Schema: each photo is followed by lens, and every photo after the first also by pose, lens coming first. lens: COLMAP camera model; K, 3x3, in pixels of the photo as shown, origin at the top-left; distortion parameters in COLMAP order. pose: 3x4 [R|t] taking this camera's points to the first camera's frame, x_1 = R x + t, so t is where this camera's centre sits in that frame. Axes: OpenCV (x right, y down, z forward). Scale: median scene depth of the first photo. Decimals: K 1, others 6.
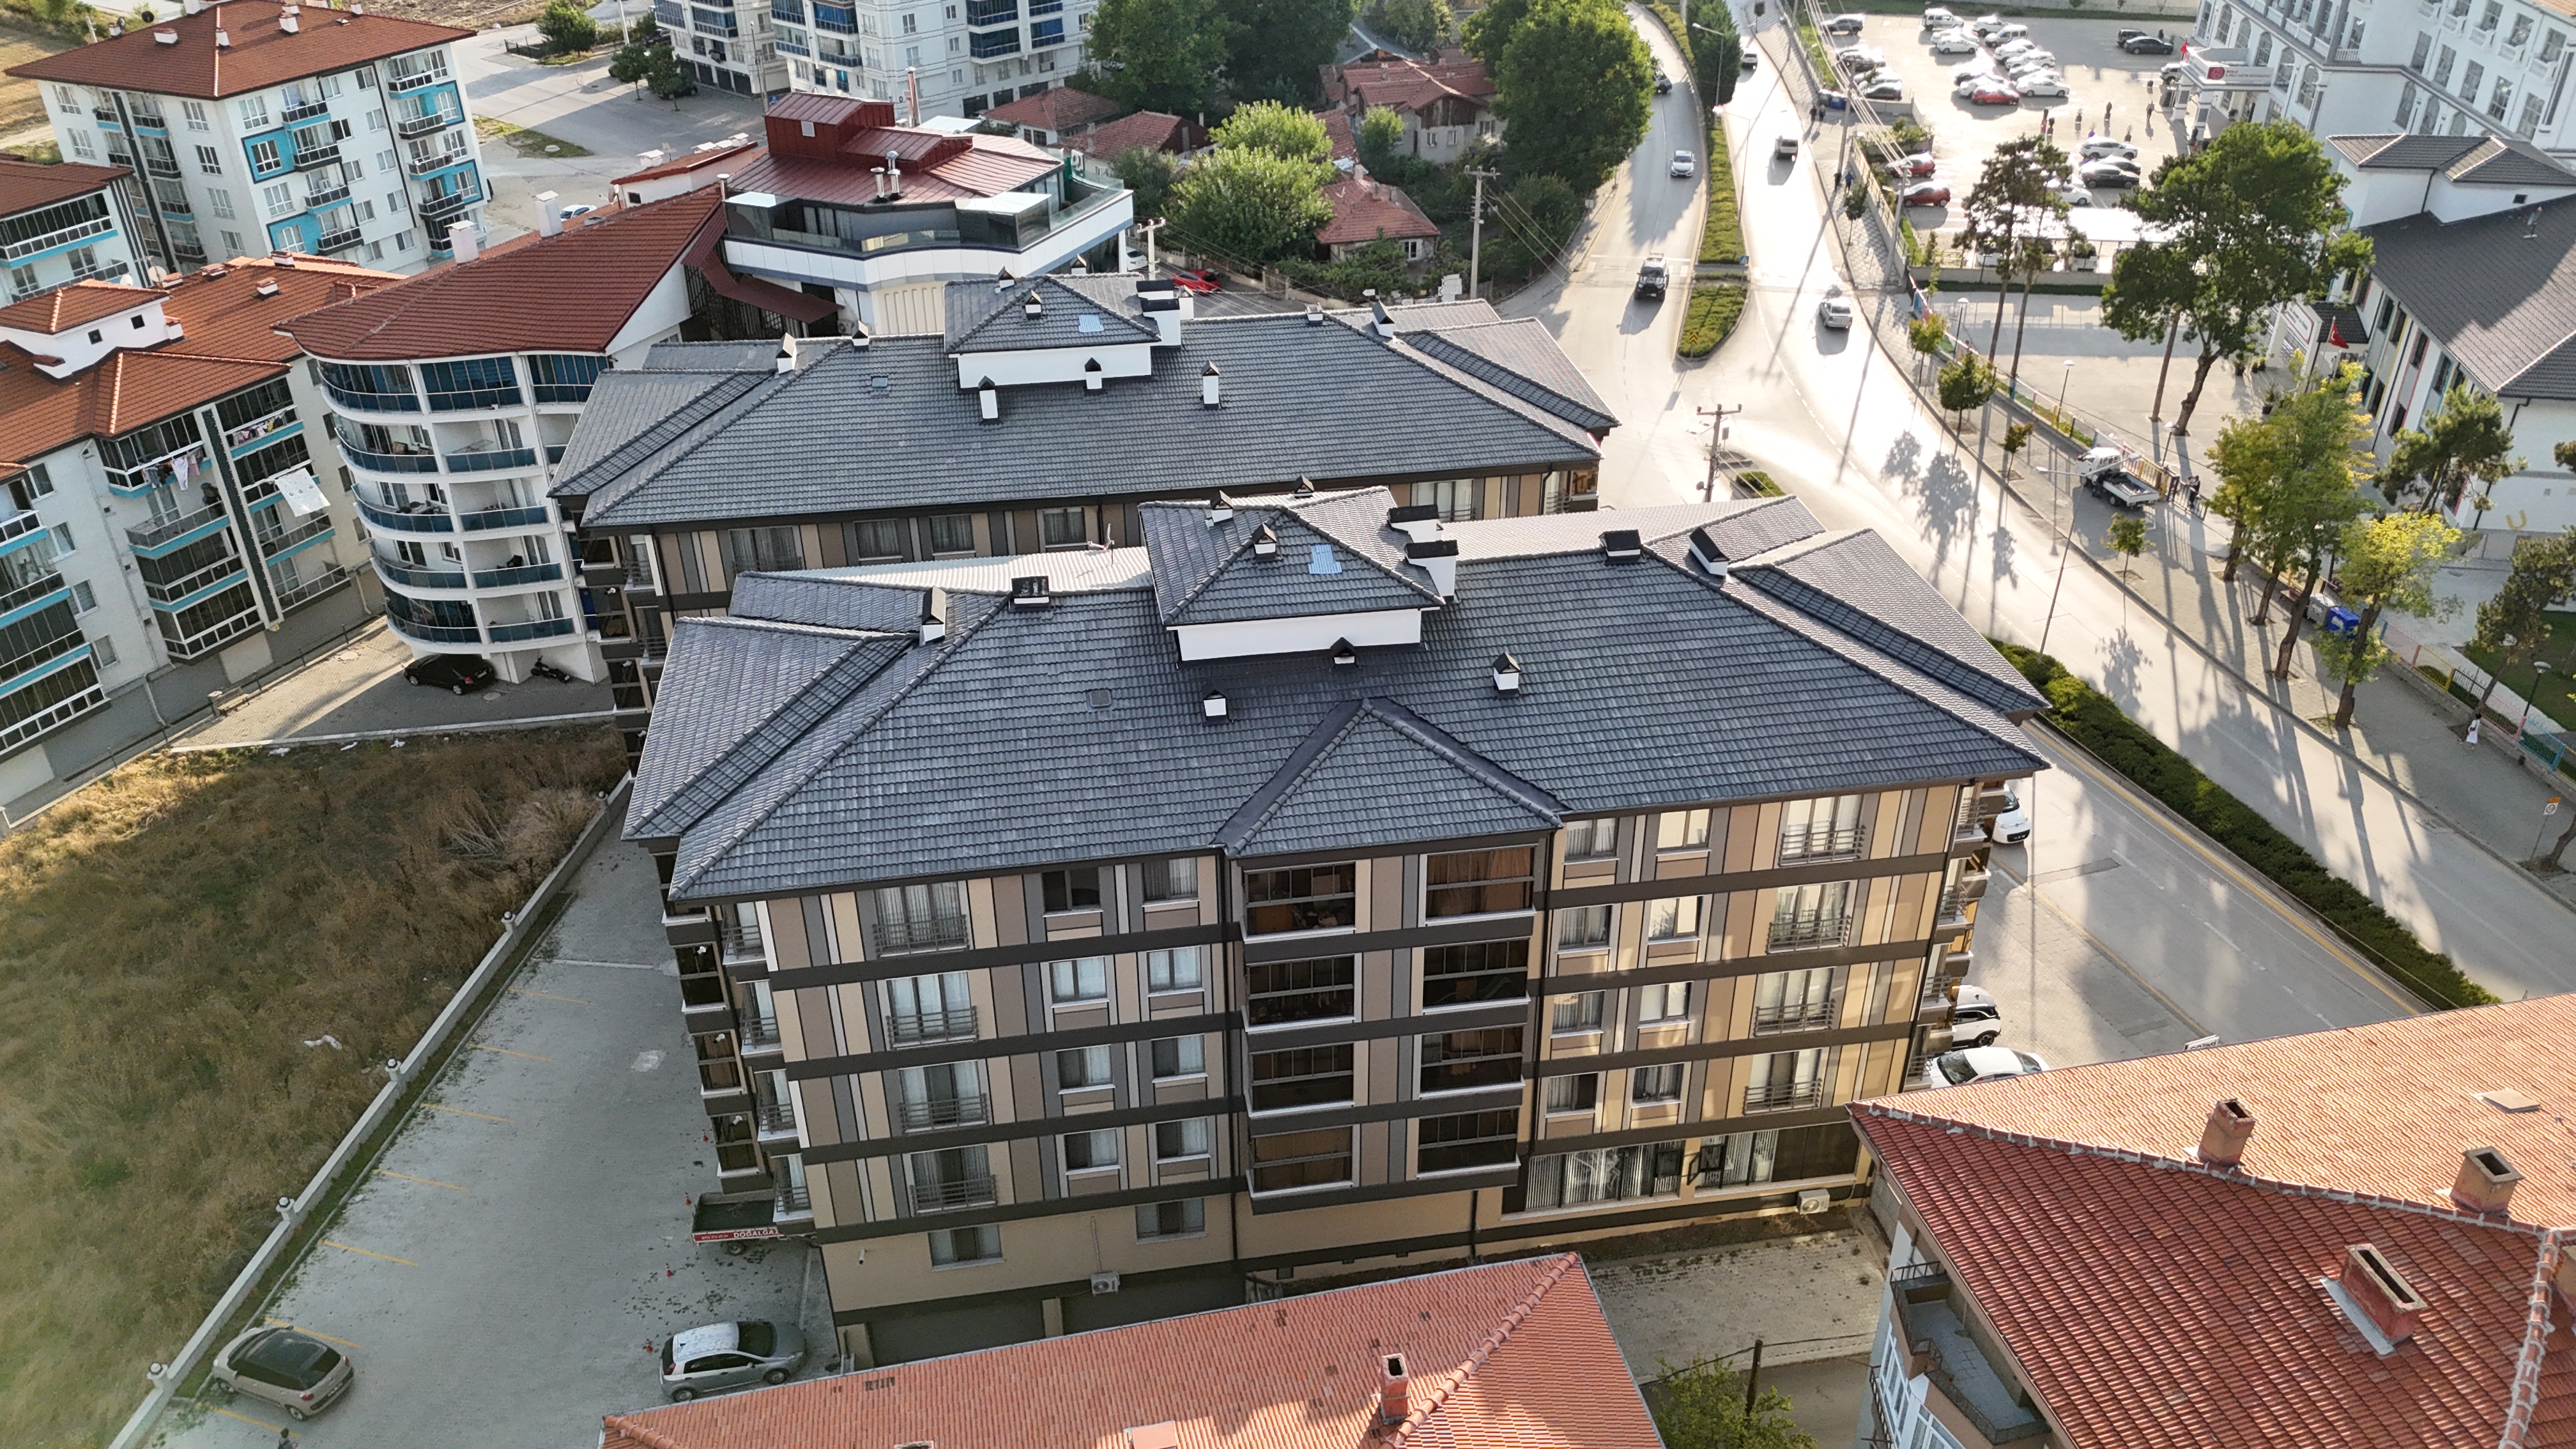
lens RADIAL K [[1885.2, 0, 1302.2], [0, 1885.2, 732.5], [0, 0, 1]] dist [0.080086, -0.075167]
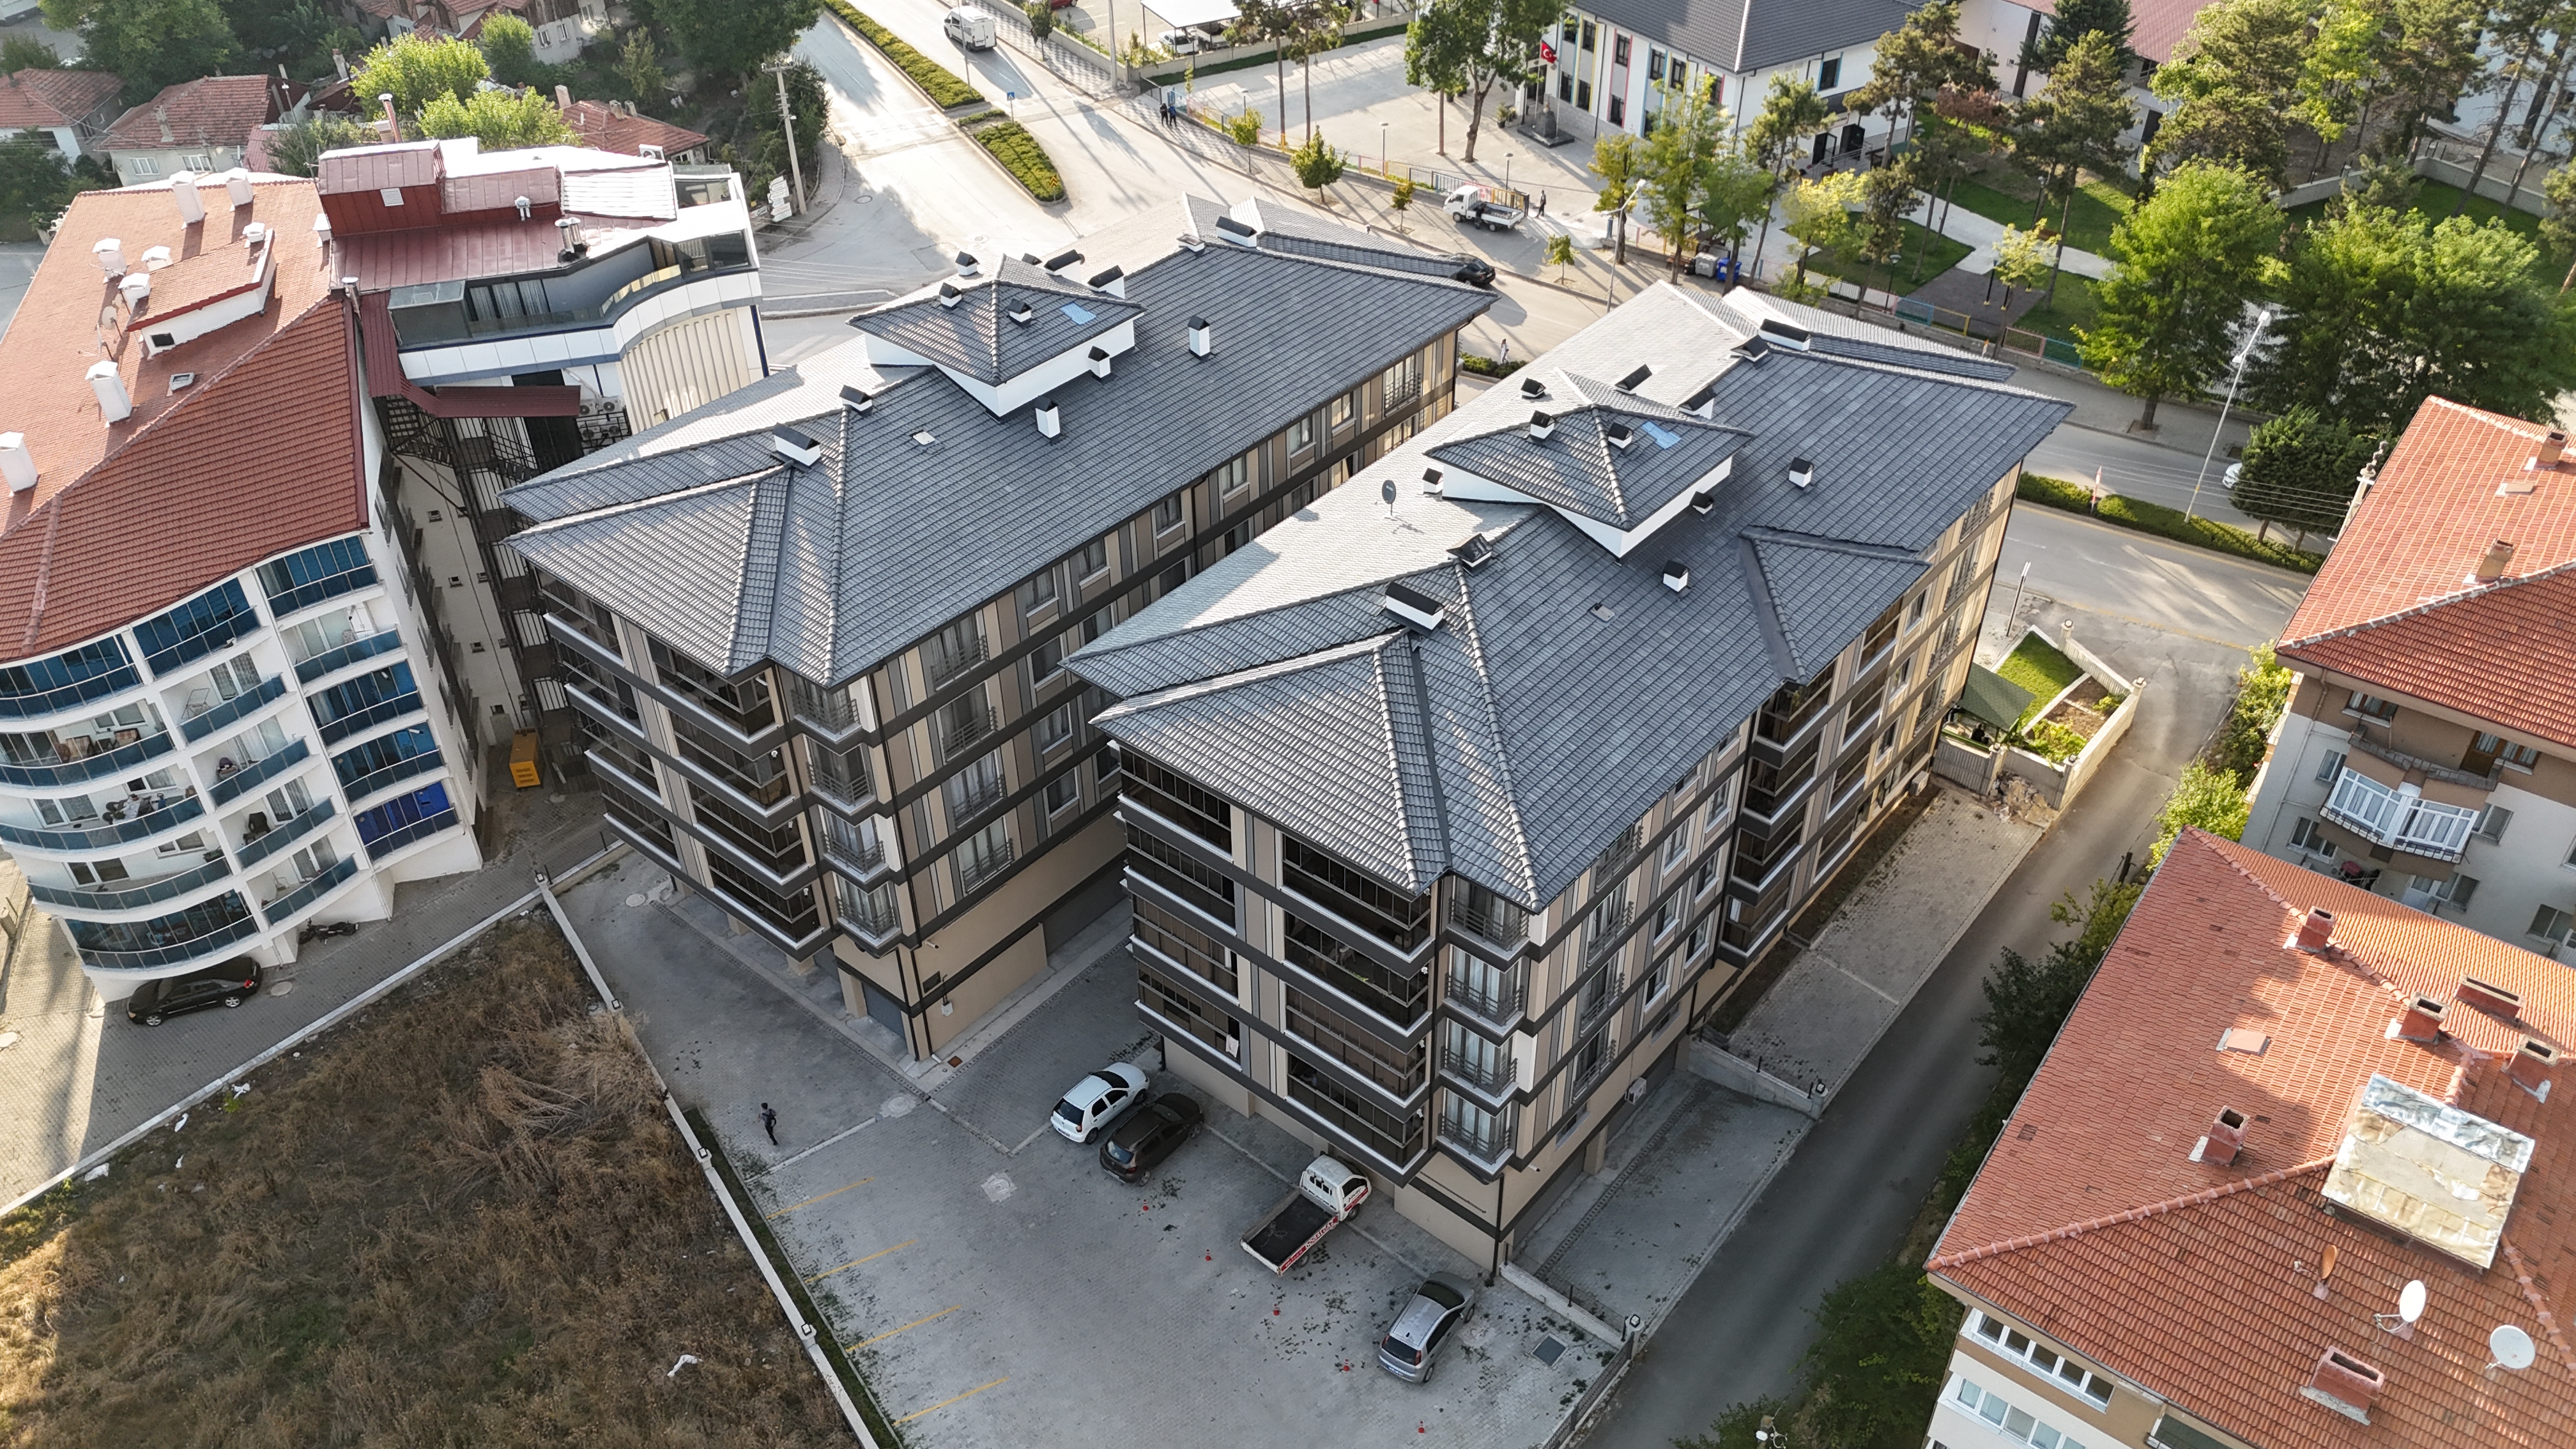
lens RADIAL K [[1885.2, 0, 1293.7], [0, 1885.2, 724.0], [0, 0, 1]] dist [0.080086, -0.075167]
pose [[0.753198, -0.400003, 0.522198, -0.503993], [0.343464, 0.916203, 0.206410, -0.148055], [-0.561004, 0.023889, 0.827469, 0.097196]]
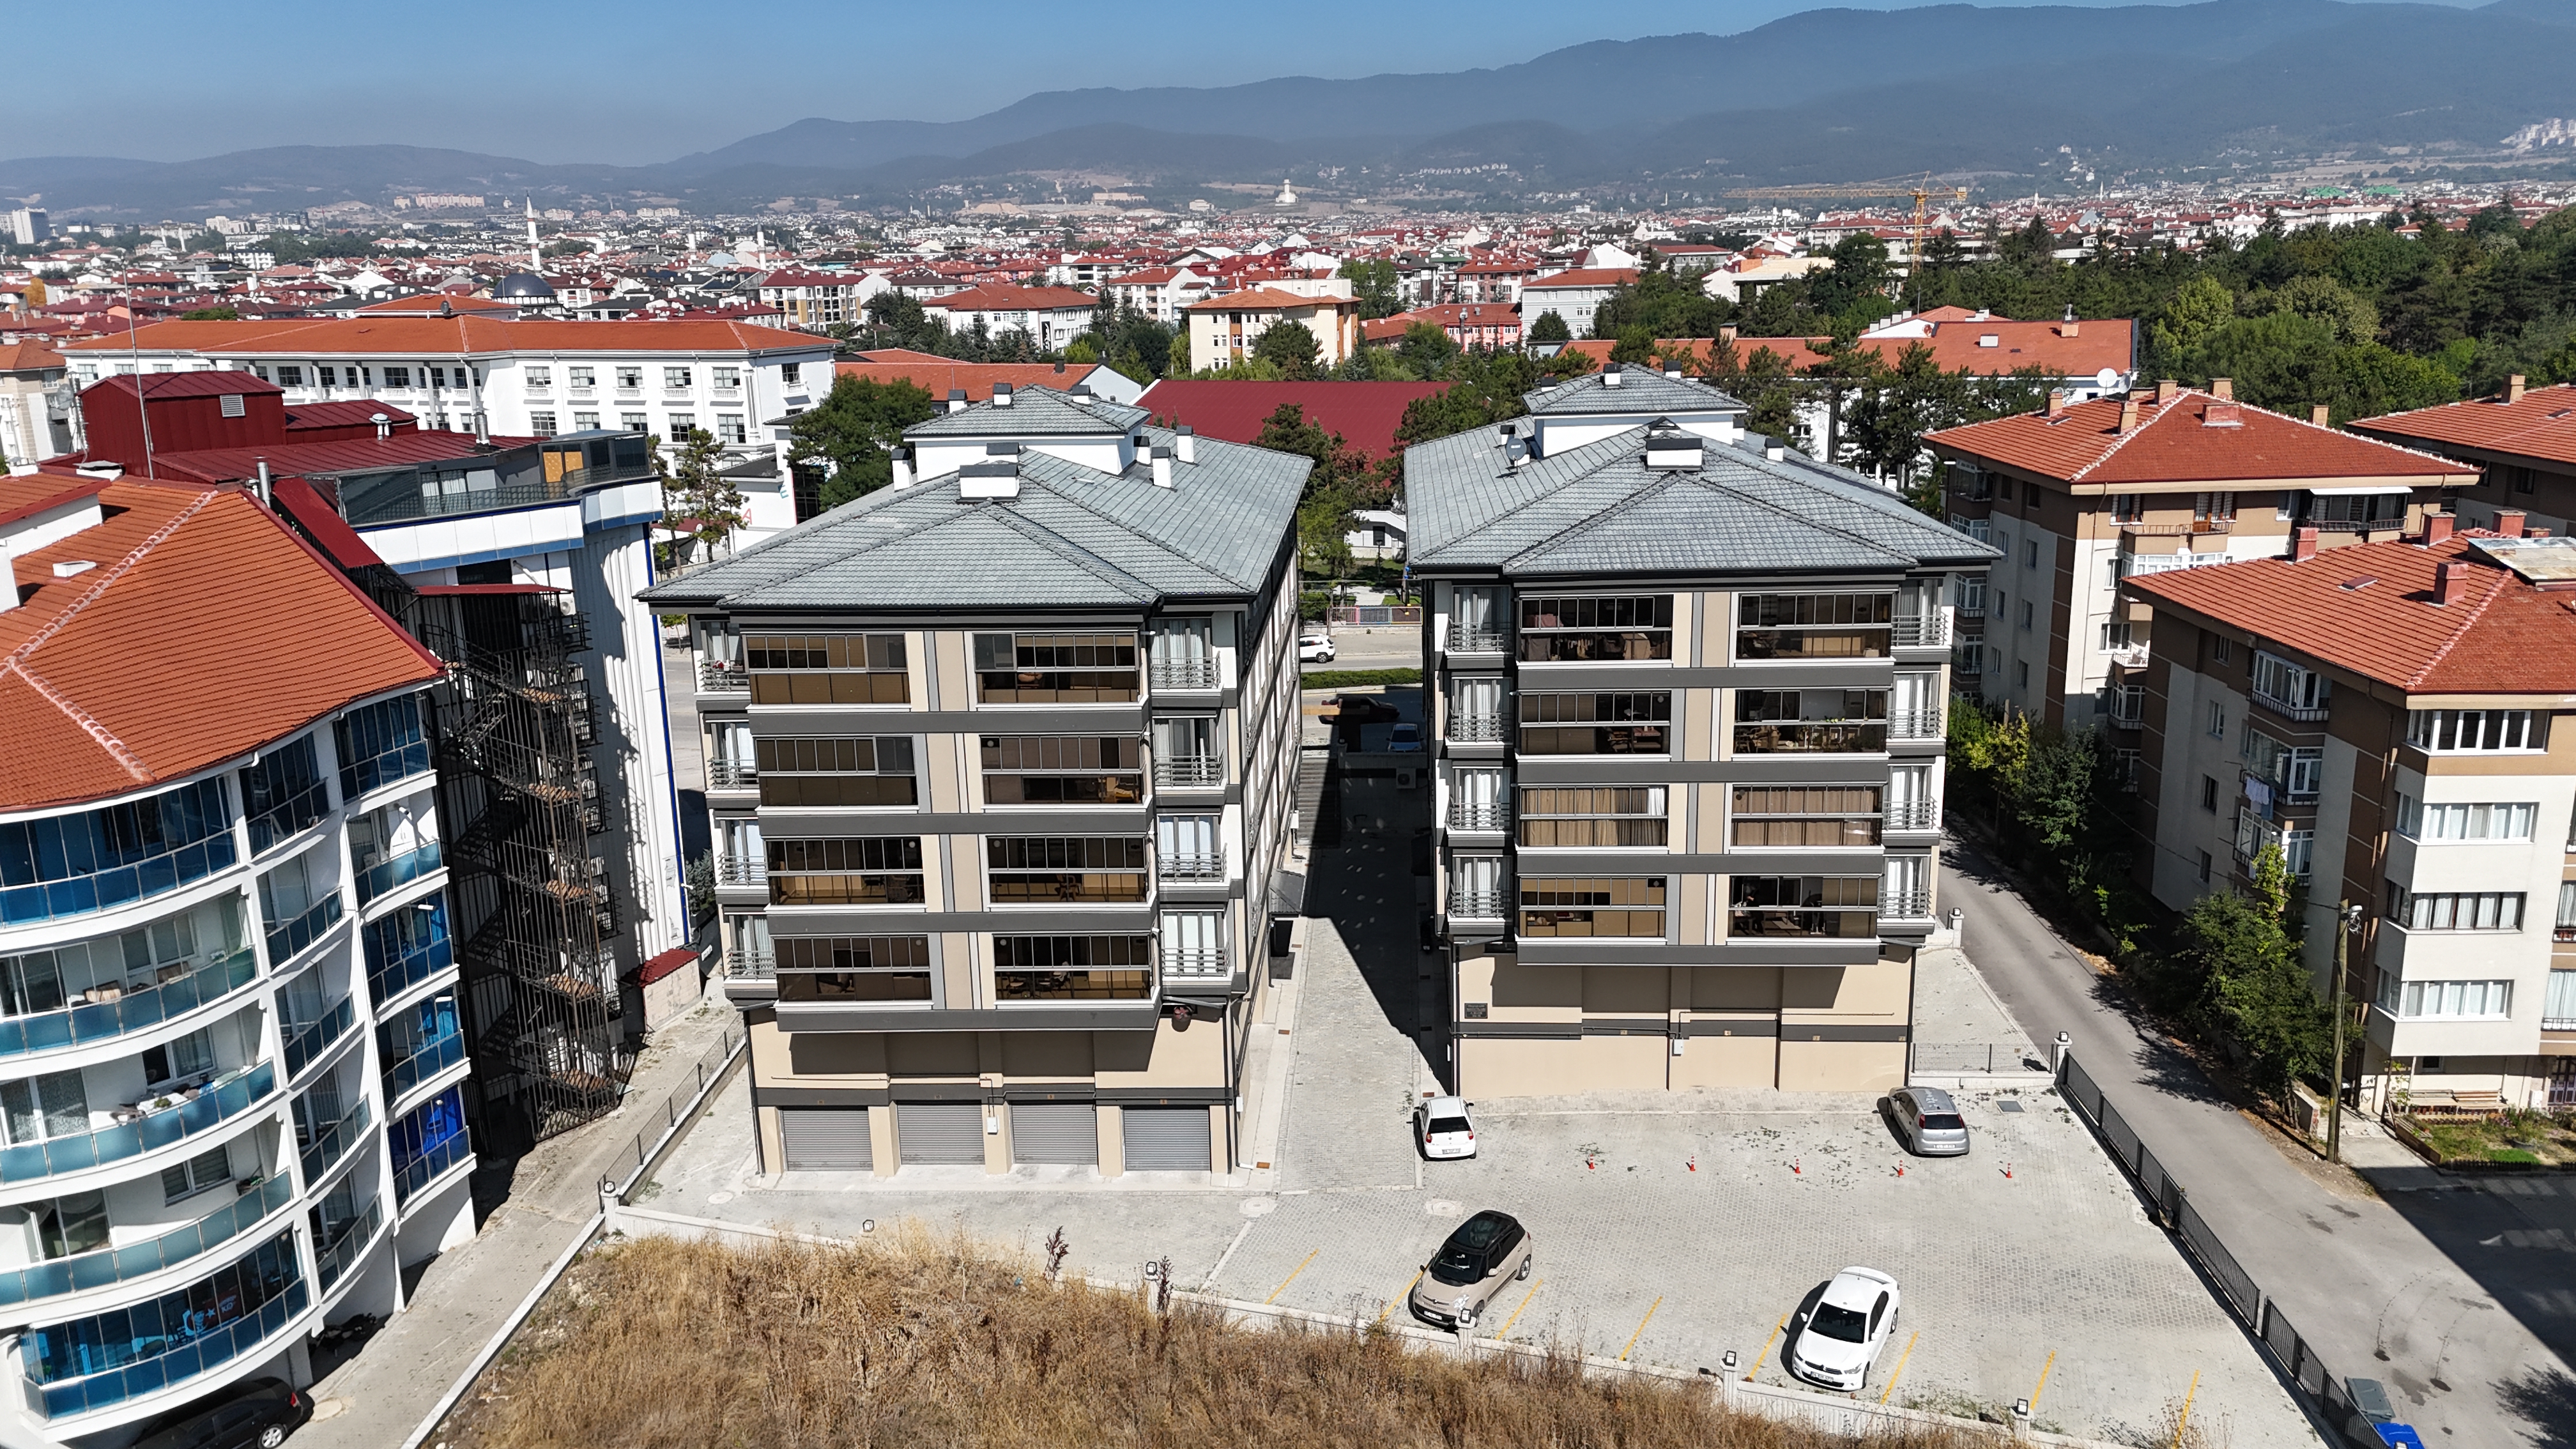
lens RADIAL K [[1885.2, 0, 1292.7], [0, 1885.2, 724.2], [0, 0, 1]] dist [0.080086, -0.075167]
pose [[0.213072, -0.233043, 0.948837, -0.865567], [0.521988, 0.848076, 0.091077, -0.092497], [-0.825911, 0.475876, 0.302347, 0.558428]]
